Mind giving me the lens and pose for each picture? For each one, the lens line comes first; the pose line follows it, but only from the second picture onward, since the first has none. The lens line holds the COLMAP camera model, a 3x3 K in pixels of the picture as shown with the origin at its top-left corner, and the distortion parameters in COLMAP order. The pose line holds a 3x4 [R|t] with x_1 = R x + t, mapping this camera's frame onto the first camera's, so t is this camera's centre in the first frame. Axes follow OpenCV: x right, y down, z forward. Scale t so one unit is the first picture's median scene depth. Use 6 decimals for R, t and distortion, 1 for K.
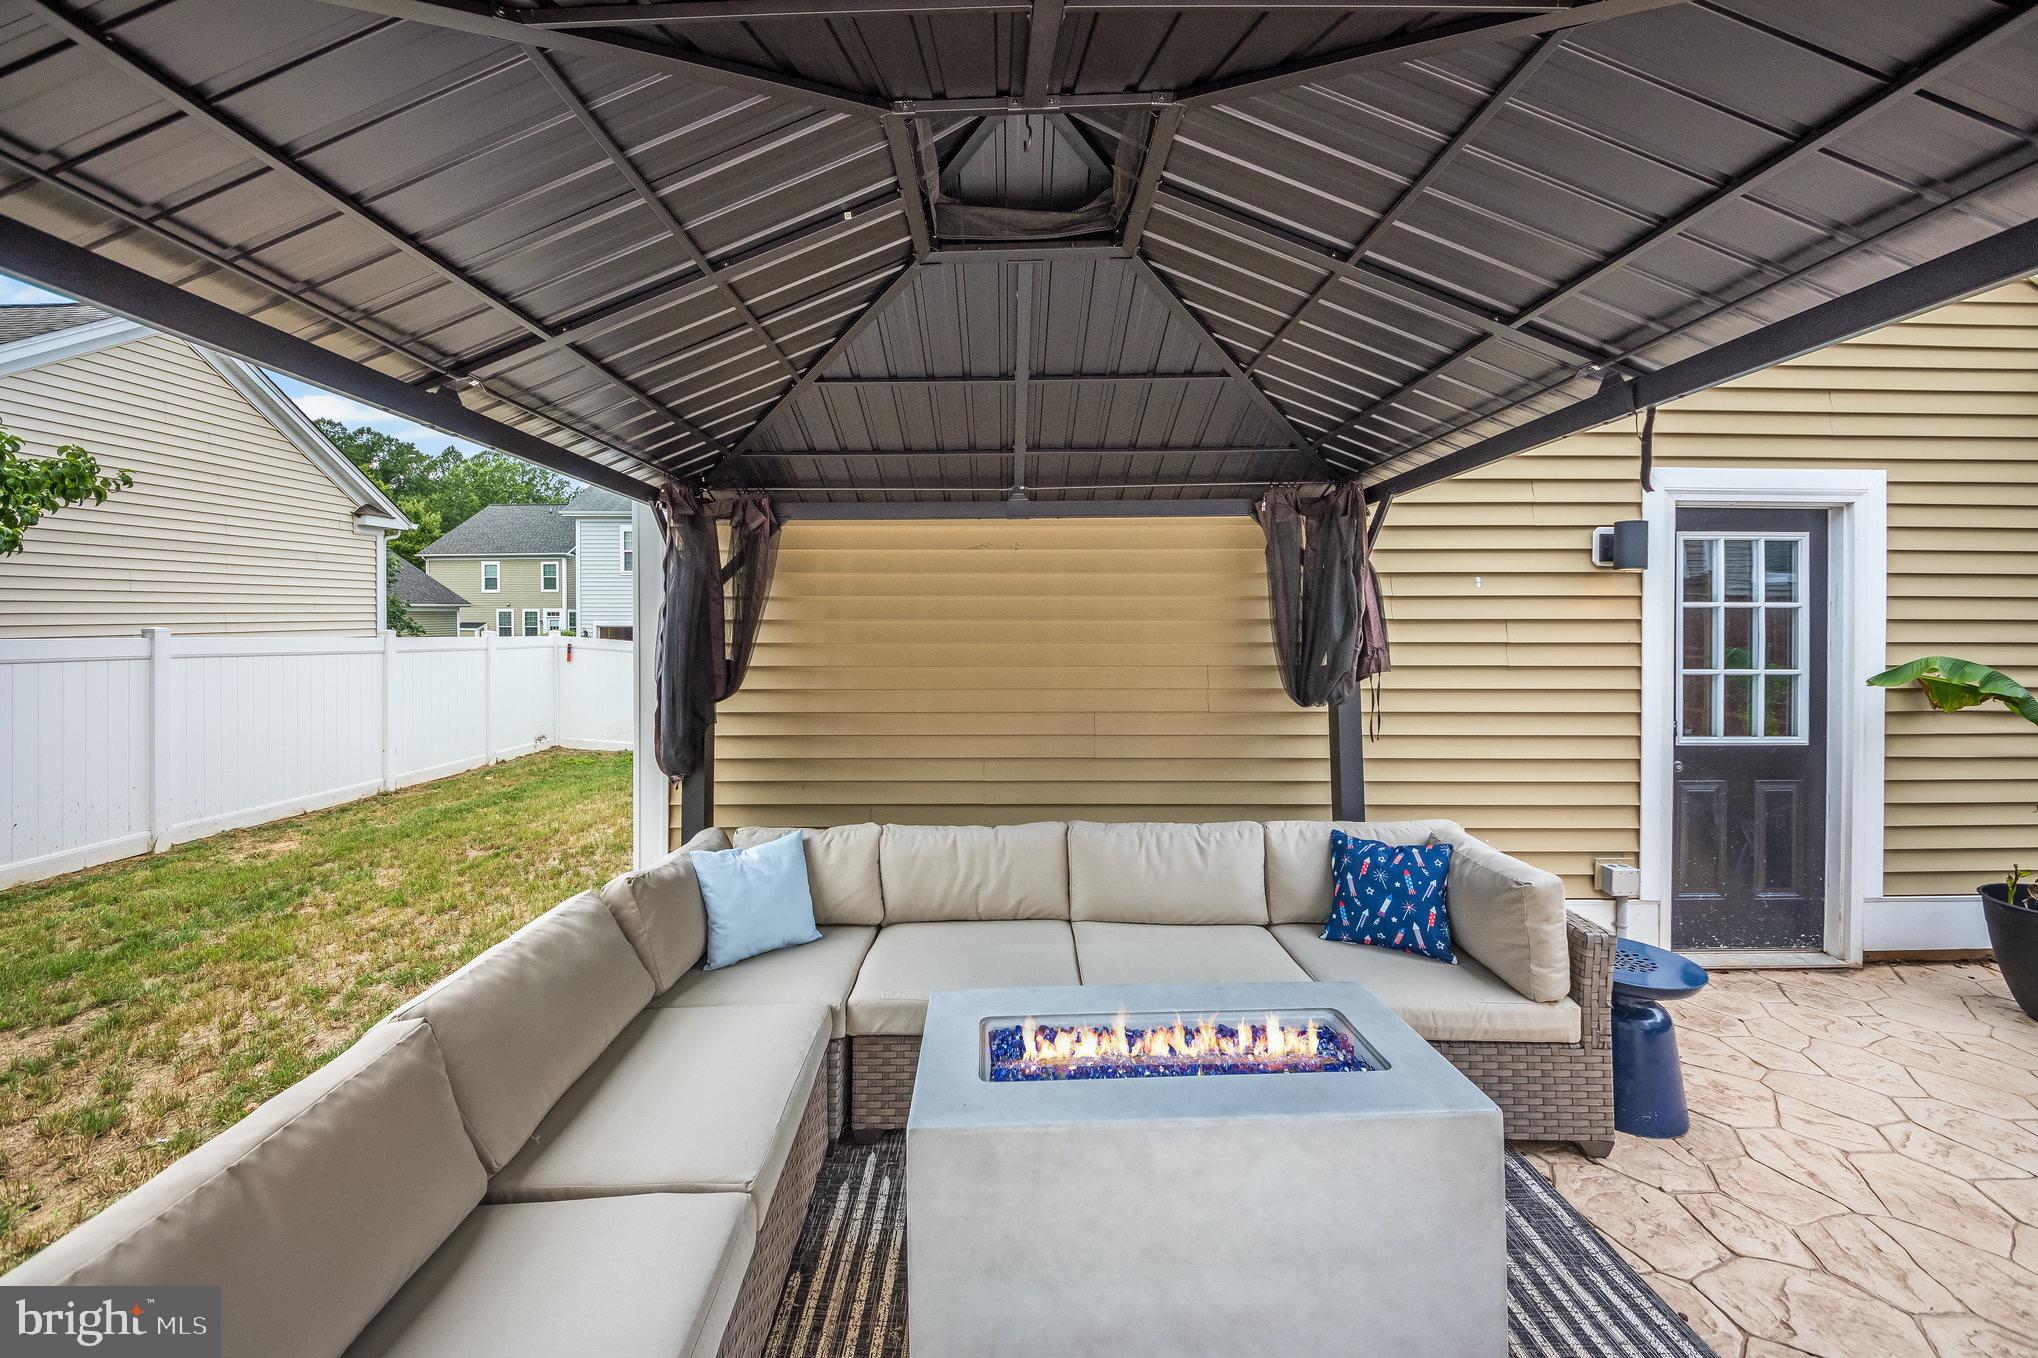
lens RADIAL K [[725.5, 0, 990.5], [0, 725.5, 645.5], [0, 0, 1]] dist [0.021227, -0.013669]
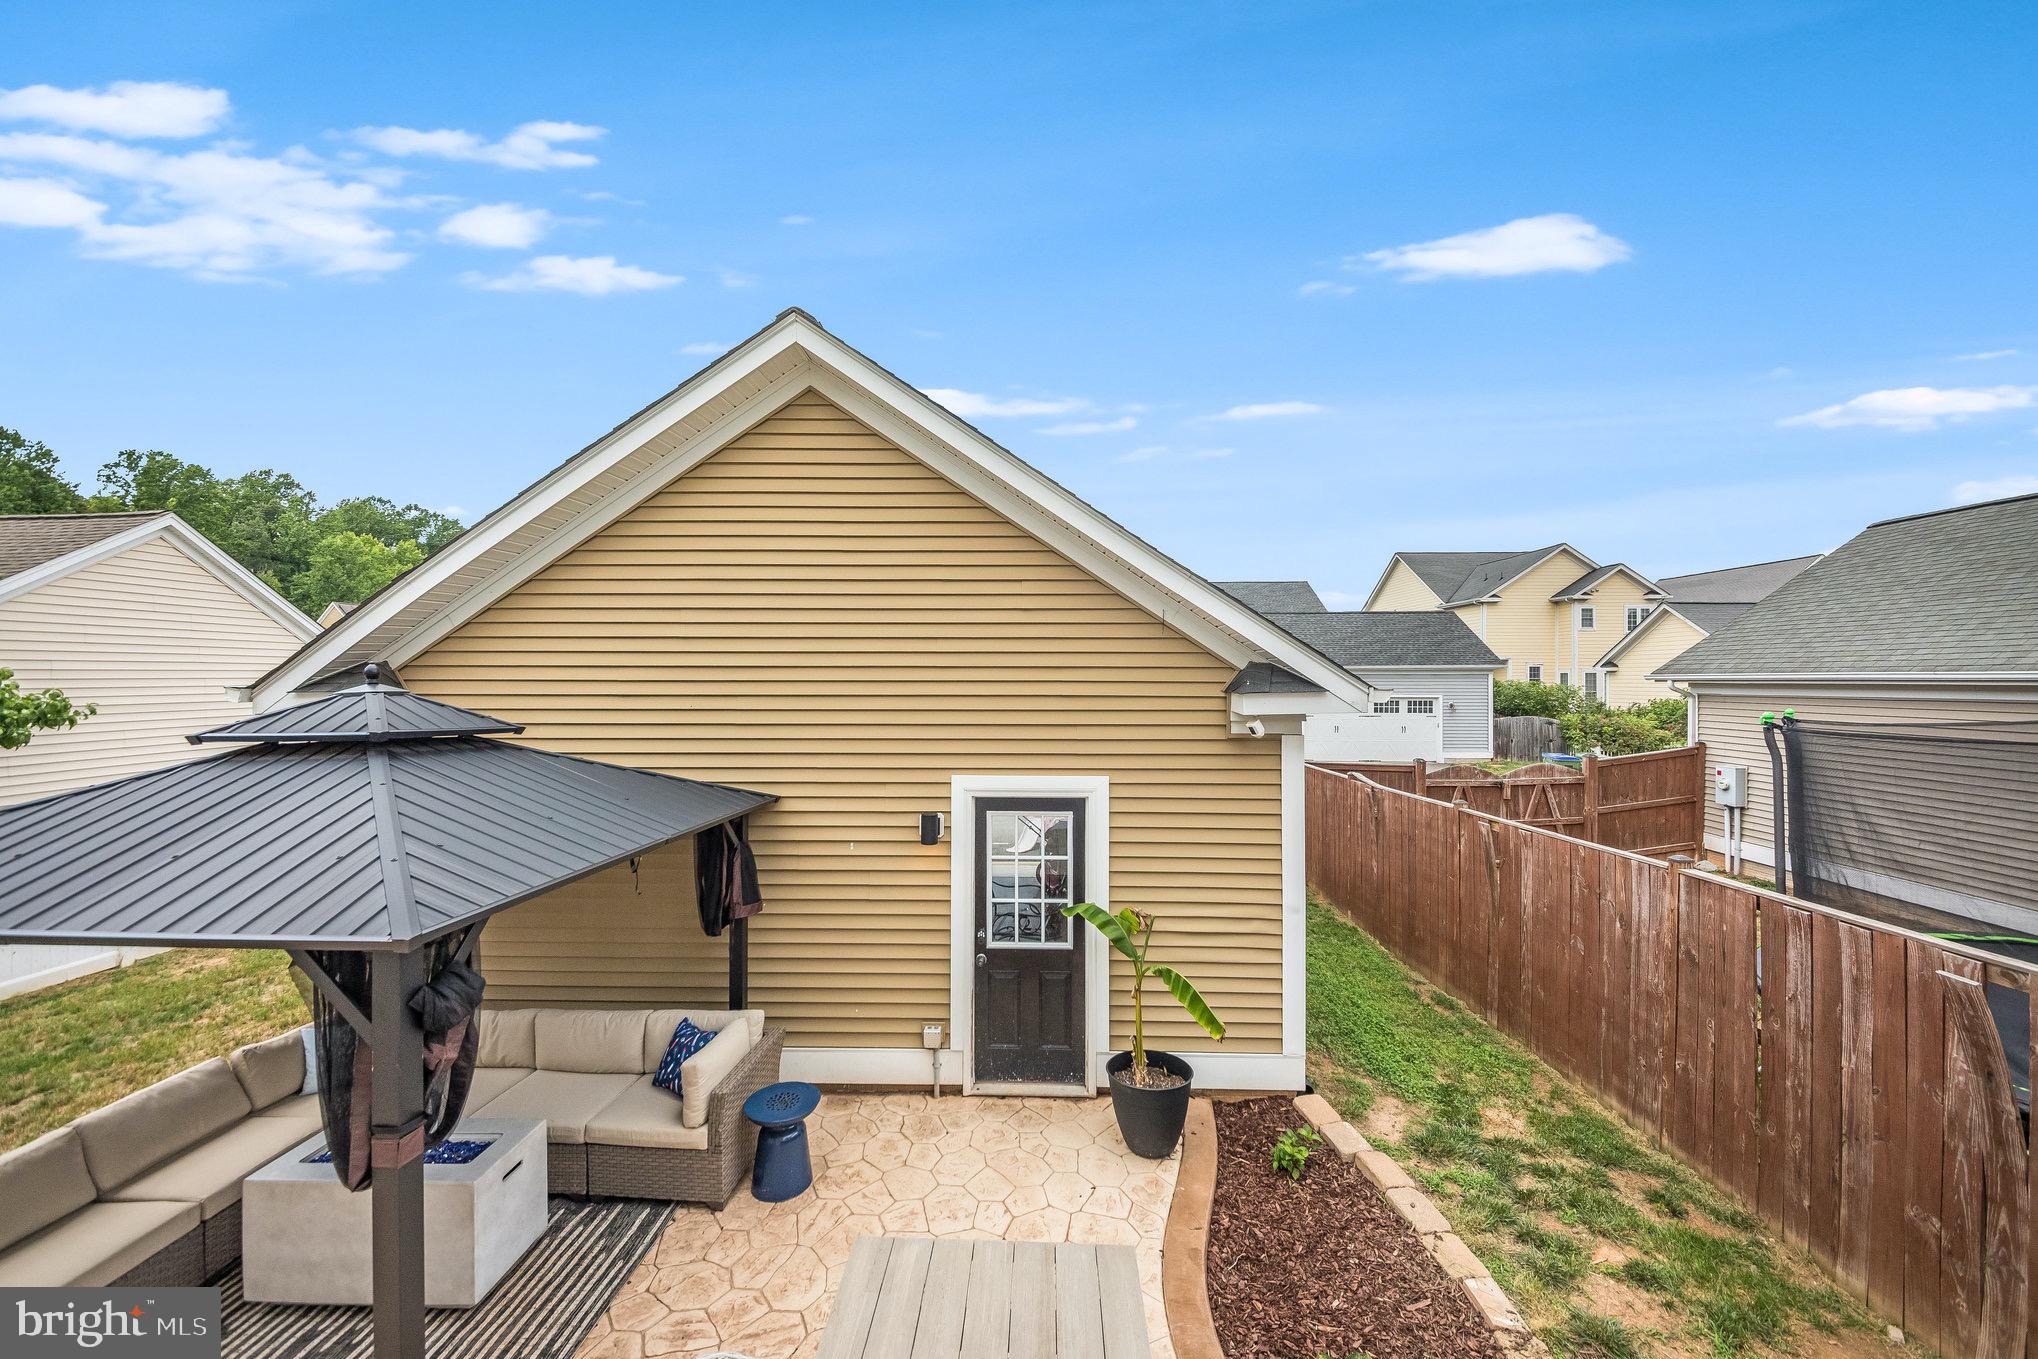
lens RADIAL K [[741.6, 0, 1025.8], [0, 741.6, 681.7], [0, 0, 1]] dist [-0.000296, -0.005915]
pose [[0.999570, -0.002972, -0.029163, 1.046067], [0.002403, 0.999806, -0.019544, -0.391243], [0.029215, 0.019466, 0.999384, -0.571857]]
